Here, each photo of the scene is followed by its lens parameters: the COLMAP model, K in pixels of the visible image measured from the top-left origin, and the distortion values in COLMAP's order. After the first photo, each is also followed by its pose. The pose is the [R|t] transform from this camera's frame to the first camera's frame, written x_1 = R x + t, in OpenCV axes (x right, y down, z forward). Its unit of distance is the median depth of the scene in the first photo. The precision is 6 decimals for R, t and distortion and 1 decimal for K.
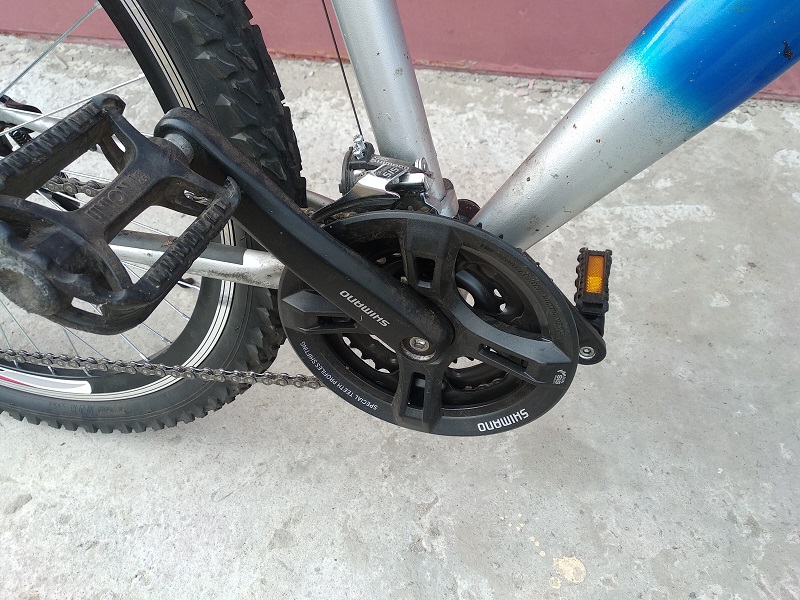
lens RADIAL K [[622.8, 0, 401.2], [0, 622.8, 297.7], [0, 0, 1]] dist [0.038801, -0.041877]
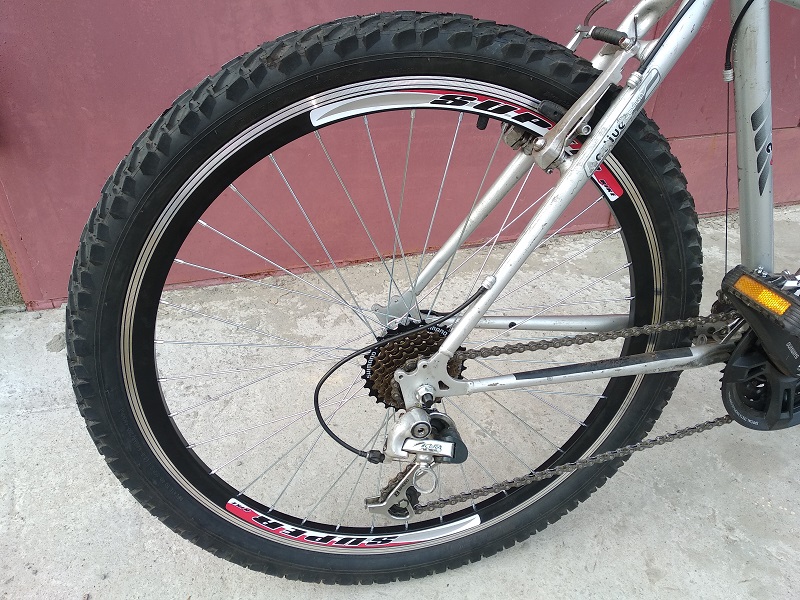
lens RADIAL K [[622.8, 0, 400.1], [0, 622.8, 296.4], [0, 0, 1]] dist [0.038801, -0.041877]
pose [[0.898888, -0.227073, 0.374751, -1.034349], [0.319687, 0.924754, -0.206473, -0.063821], [-0.299668, 0.305399, 0.903842, -0.239749]]
